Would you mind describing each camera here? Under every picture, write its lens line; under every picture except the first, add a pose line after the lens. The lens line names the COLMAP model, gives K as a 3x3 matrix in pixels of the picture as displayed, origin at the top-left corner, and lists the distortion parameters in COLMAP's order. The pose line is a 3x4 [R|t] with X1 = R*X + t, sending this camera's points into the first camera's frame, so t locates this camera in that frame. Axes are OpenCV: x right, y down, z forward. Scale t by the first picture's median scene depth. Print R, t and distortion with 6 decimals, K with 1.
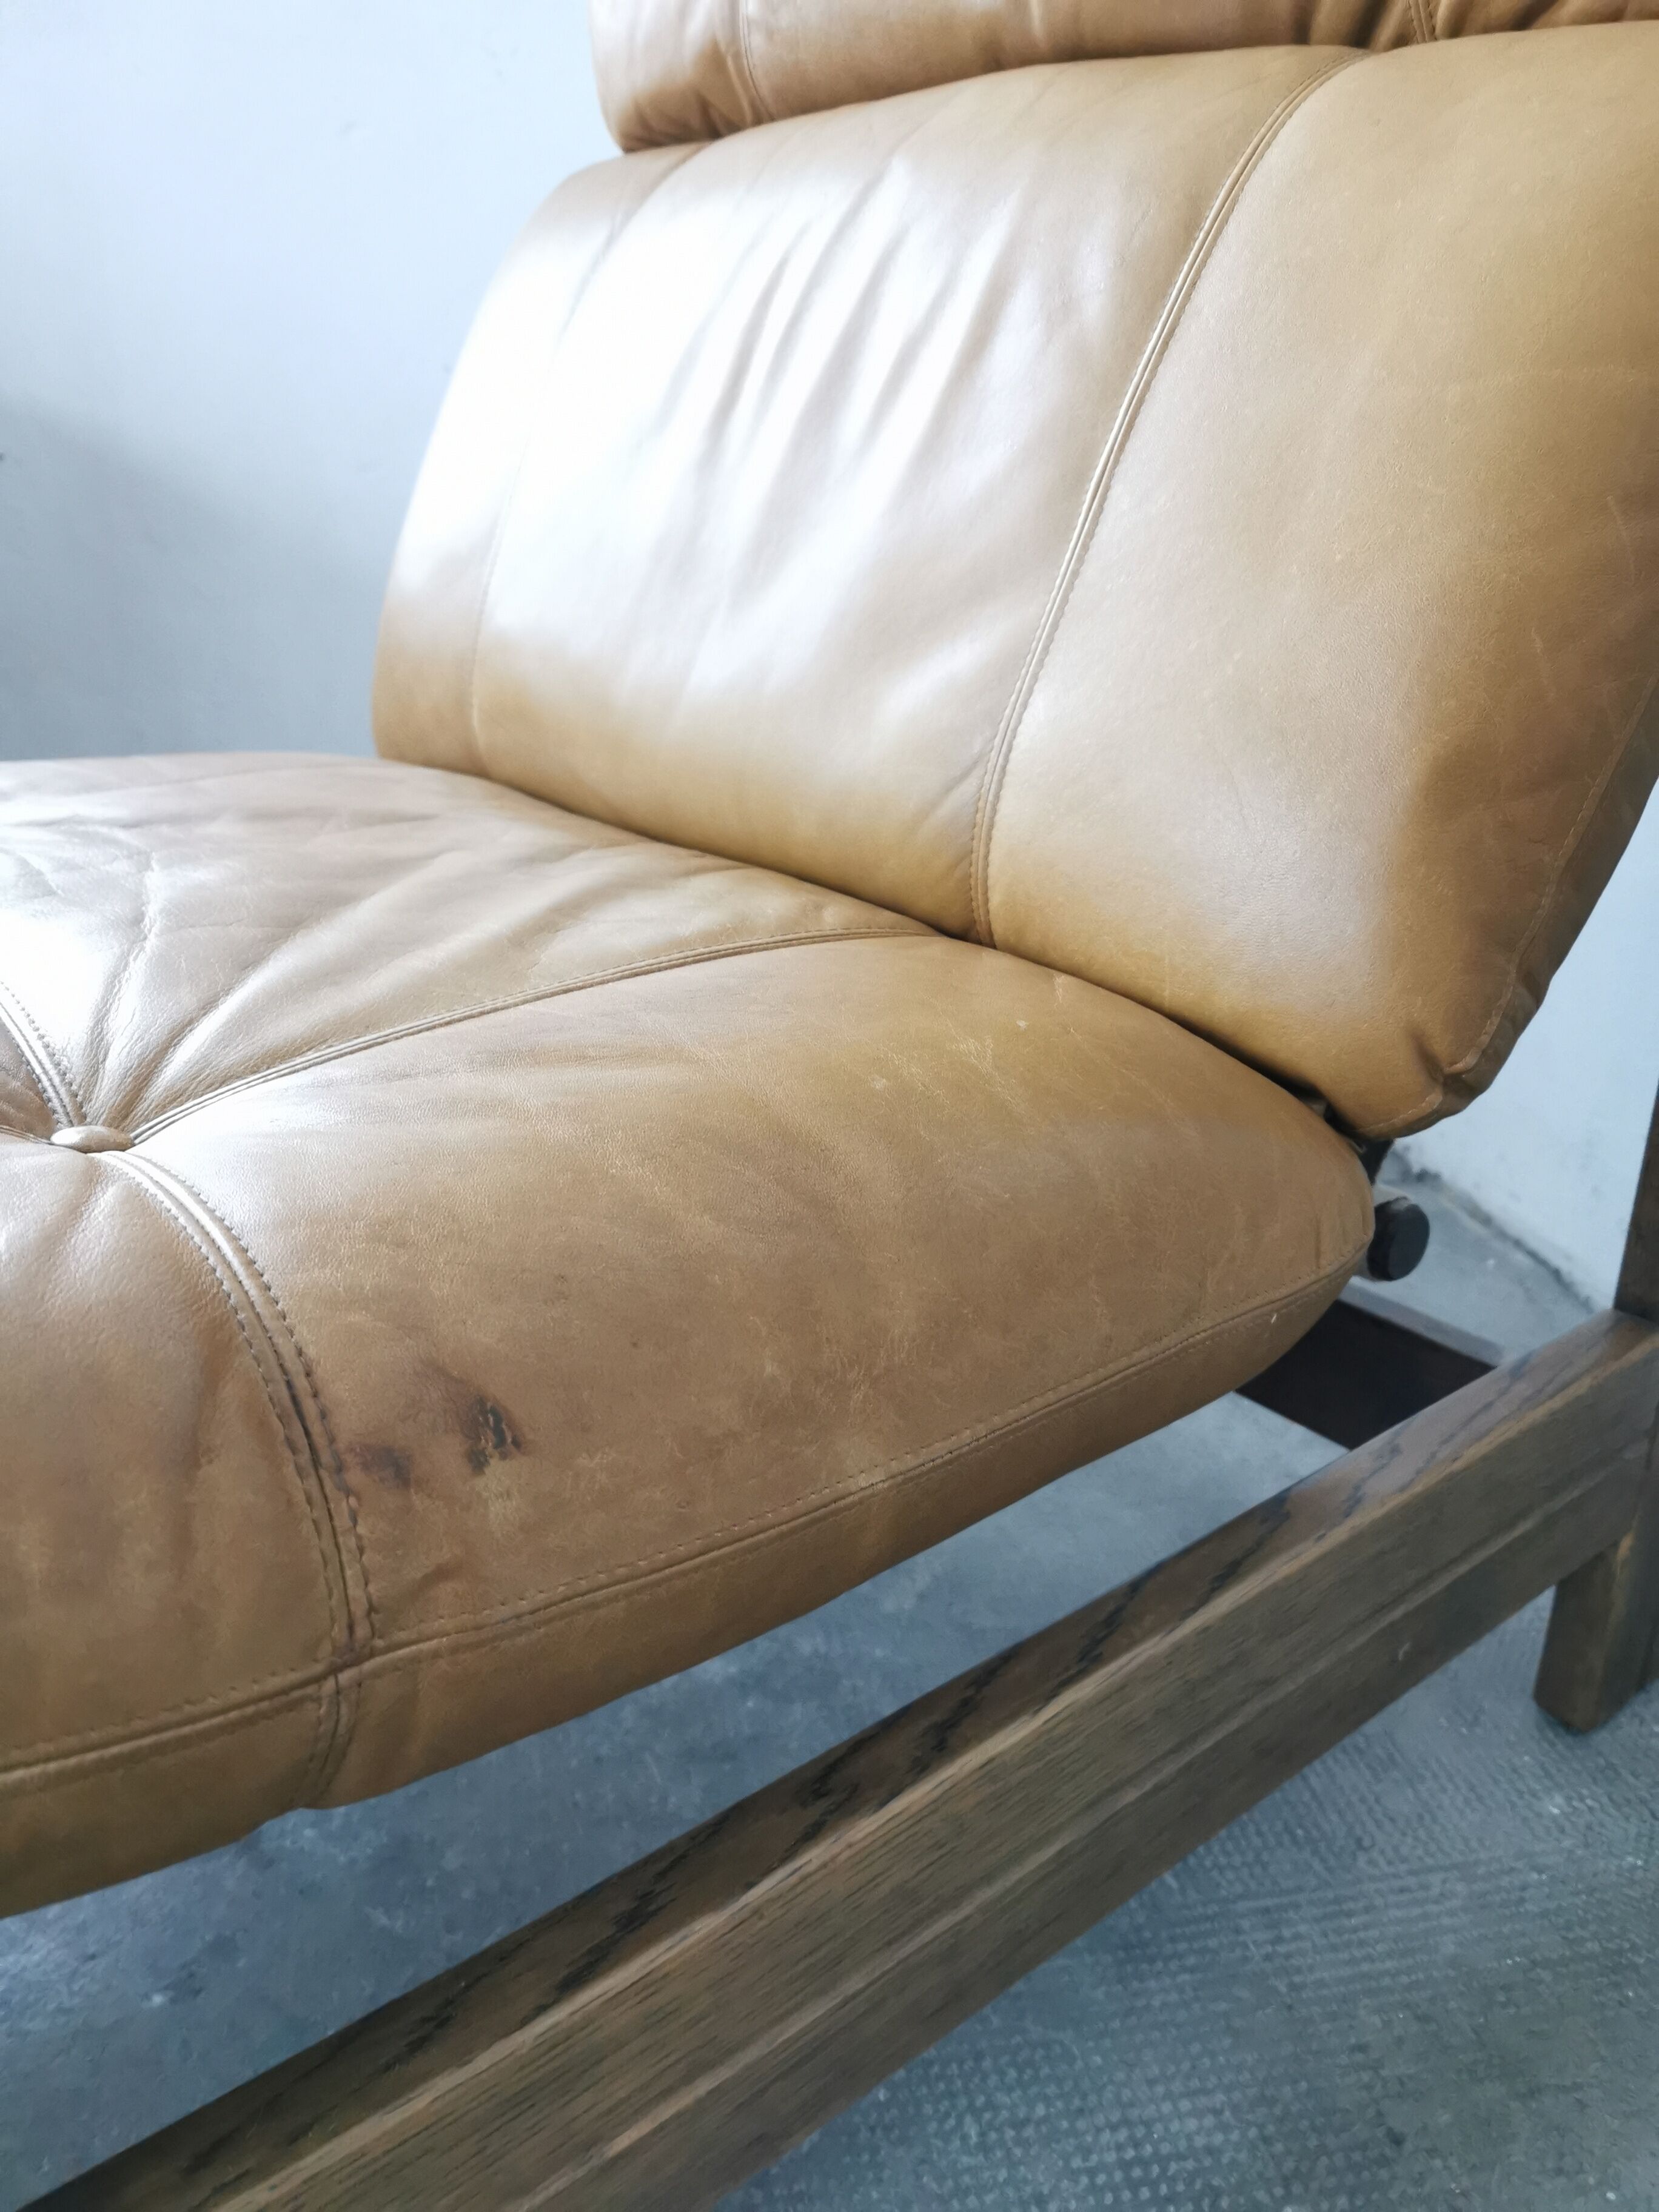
lens RADIAL K [[1712.9, 0, 852.5], [0, 1712.9, 1135.3], [0, 0, 1]] dist [0.059499, -0.086016]
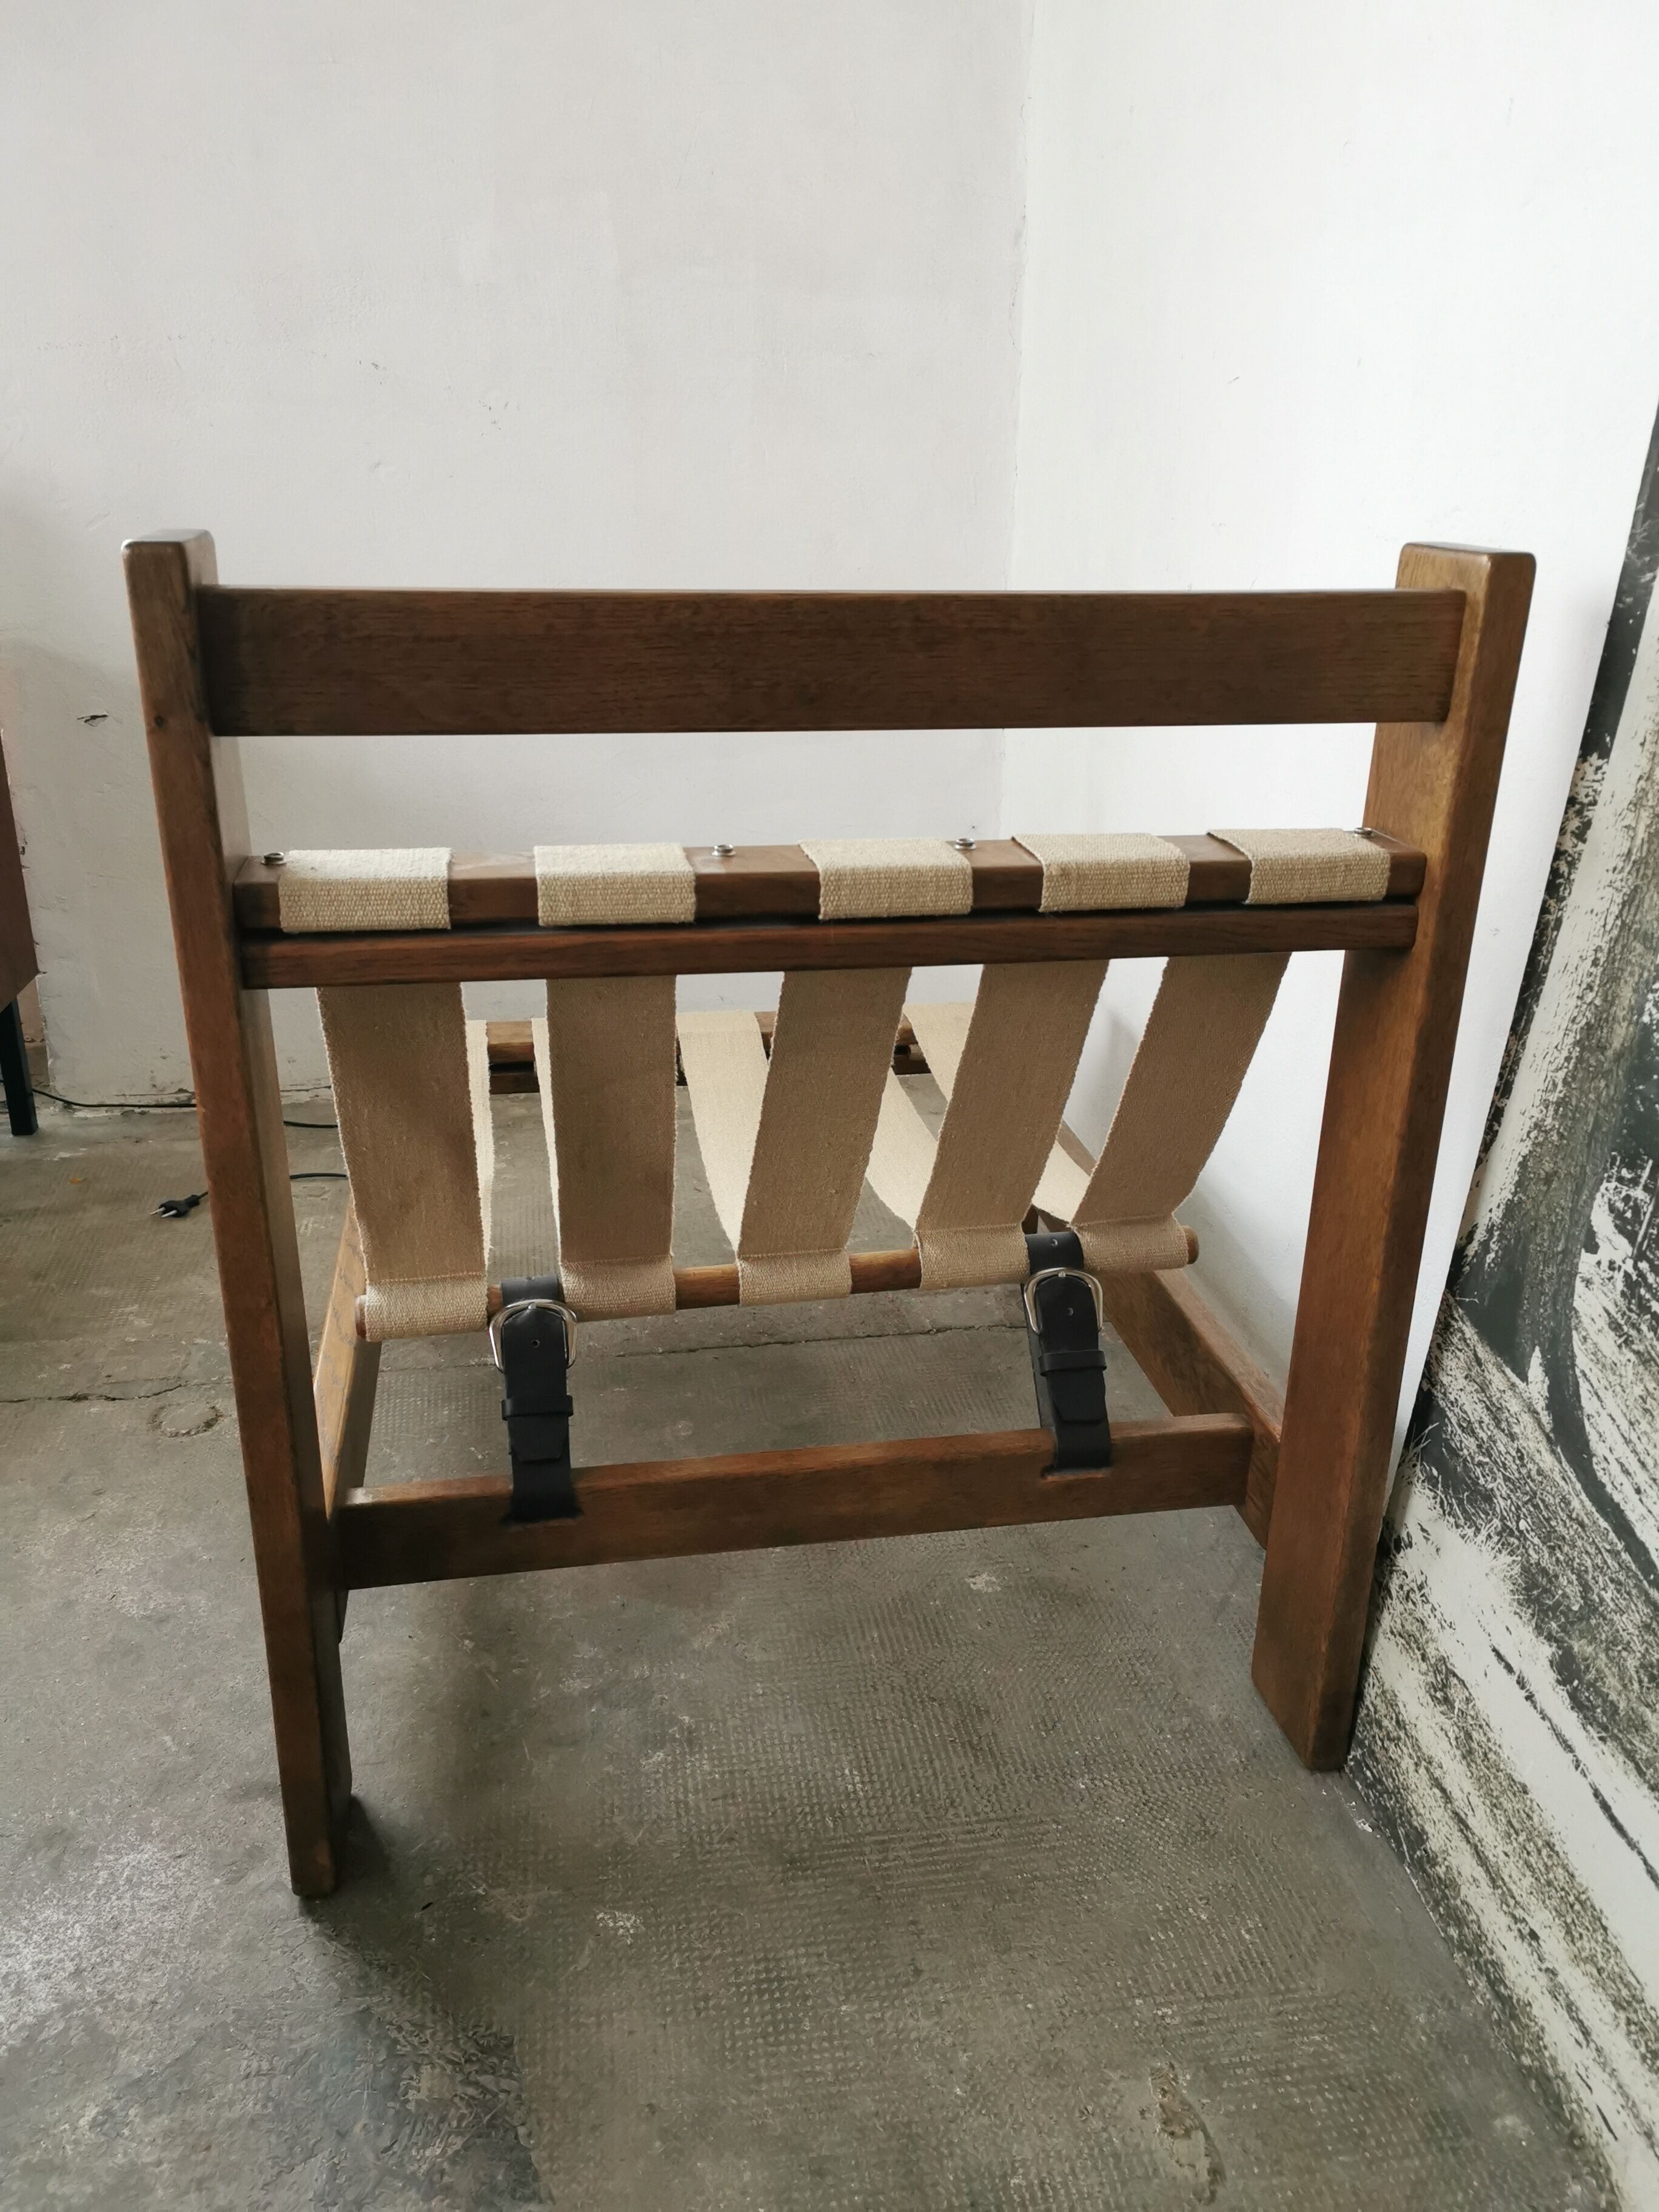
lens RADIAL K [[1712.9, 0, 835.9], [0, 1712.9, 1114.4], [0, 0, 1]] dist [0.059499, -0.086016]
pose [[0.999350, 0.009074, -0.034887, 0.271559], [-0.008735, 0.999913, 0.009866, -0.288471], [0.034973, -0.009555, 0.999343, -0.705311]]
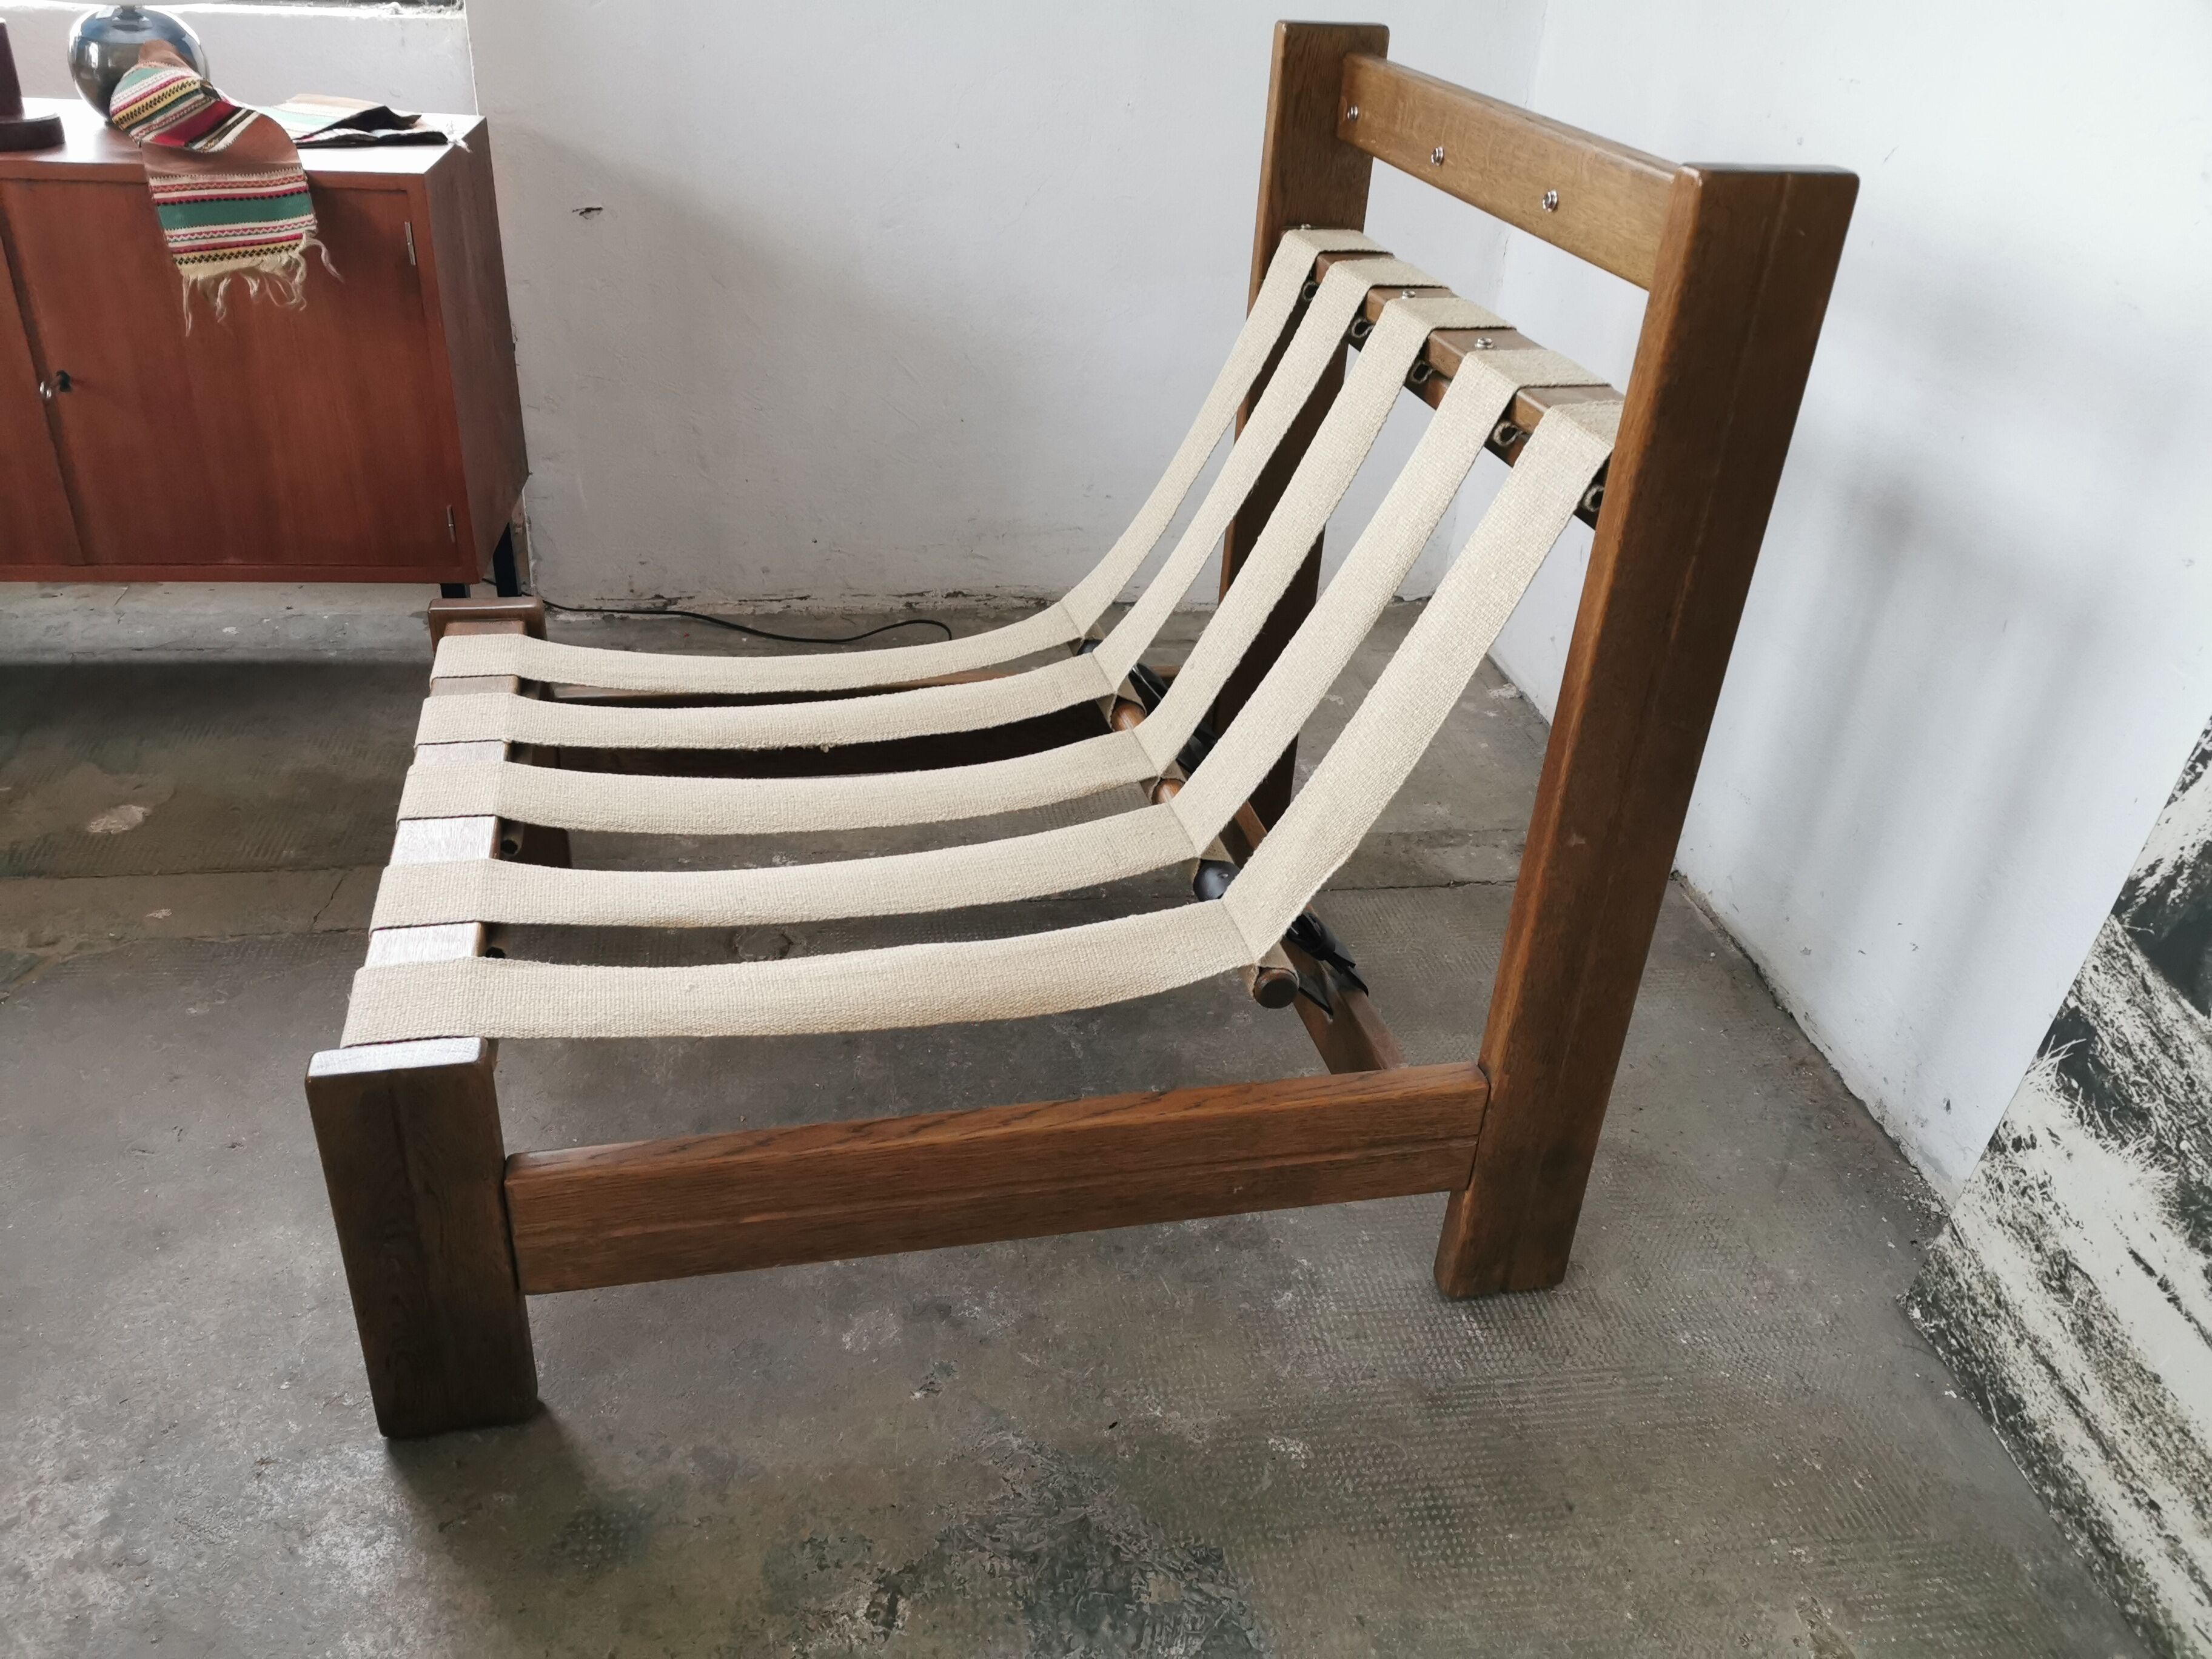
lens RADIAL K [[1712.9, 0, 1084.1], [0, 1712.9, 851.5], [0, 0, 1]] dist [0.059499, -0.086016]
pose [[0.997894, 0.056205, -0.032377, -0.196572], [-0.050033, 0.984647, 0.167231, -0.416837], [0.041279, -0.165259, 0.985386, -0.768396]]
